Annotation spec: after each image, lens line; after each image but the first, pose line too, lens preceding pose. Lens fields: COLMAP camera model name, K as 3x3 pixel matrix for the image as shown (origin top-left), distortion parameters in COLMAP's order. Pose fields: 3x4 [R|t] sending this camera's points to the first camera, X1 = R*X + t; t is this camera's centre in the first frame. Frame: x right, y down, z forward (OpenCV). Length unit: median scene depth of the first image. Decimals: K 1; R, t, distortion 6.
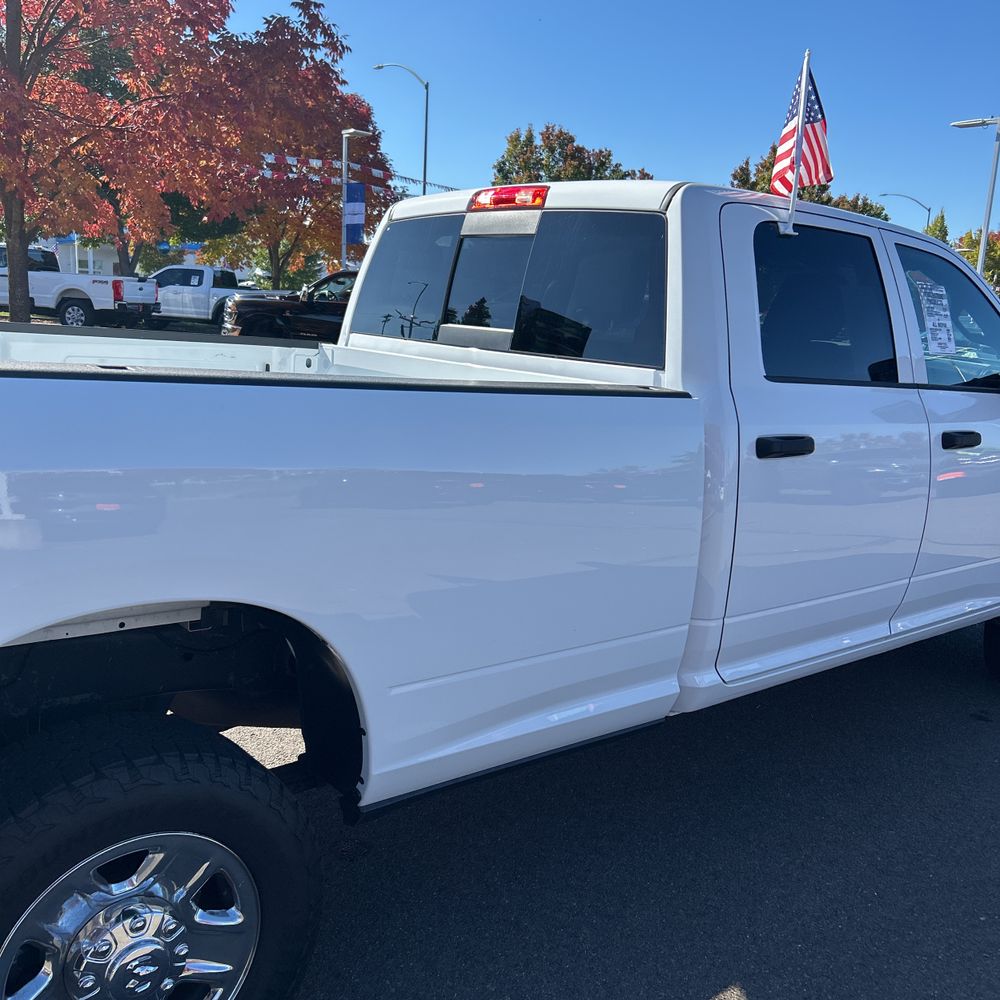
lens RADIAL K [[994.3, 0, 500.0], [0, 994.3, 500.0], [0, 0, 1]] dist [0.009311, -0.005491]
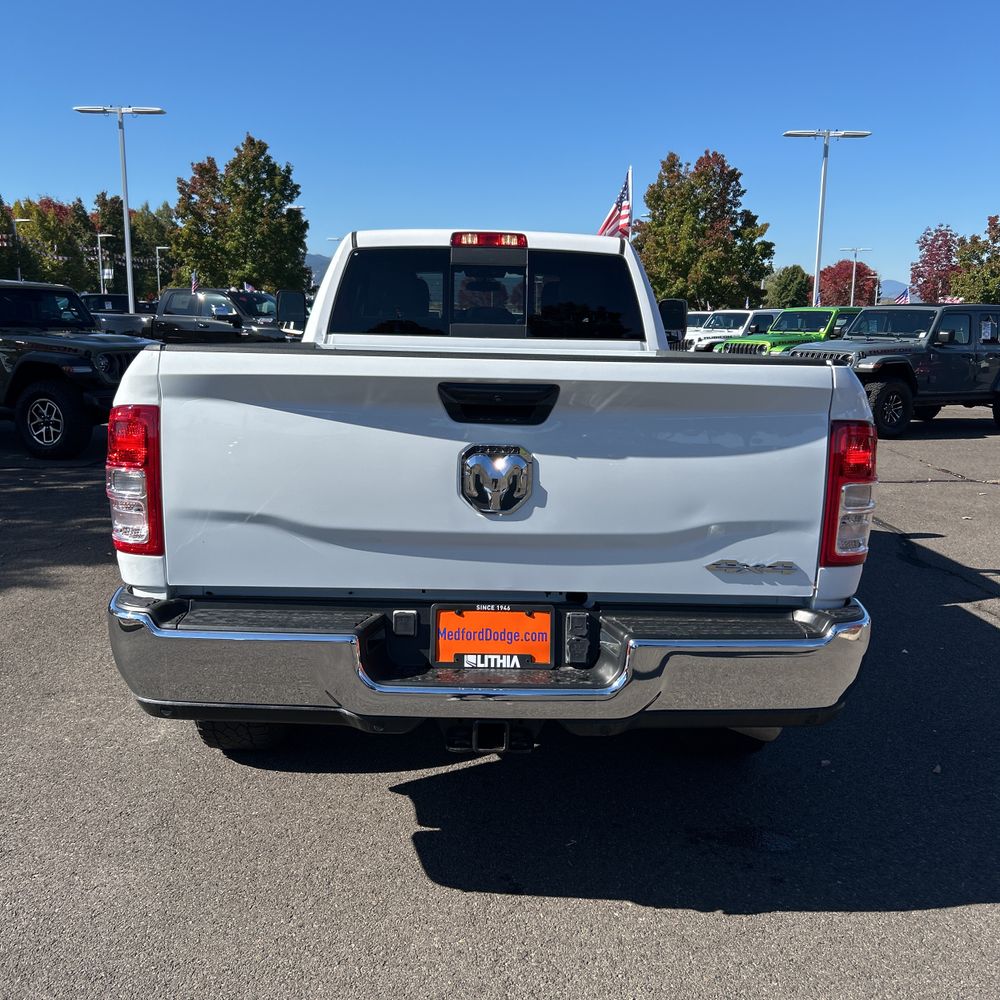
lens RADIAL K [[1004.2, 0, 496.2], [0, 1004.2, 499.6], [0, 0, 1]] dist [0.047103, -0.039524]
pose [[0.627827, -0.190063, 0.754791, -0.333995], [0.168710, 0.979904, 0.106418, -0.019452], [-0.759849, 0.060528, 0.647275, 0.001640]]
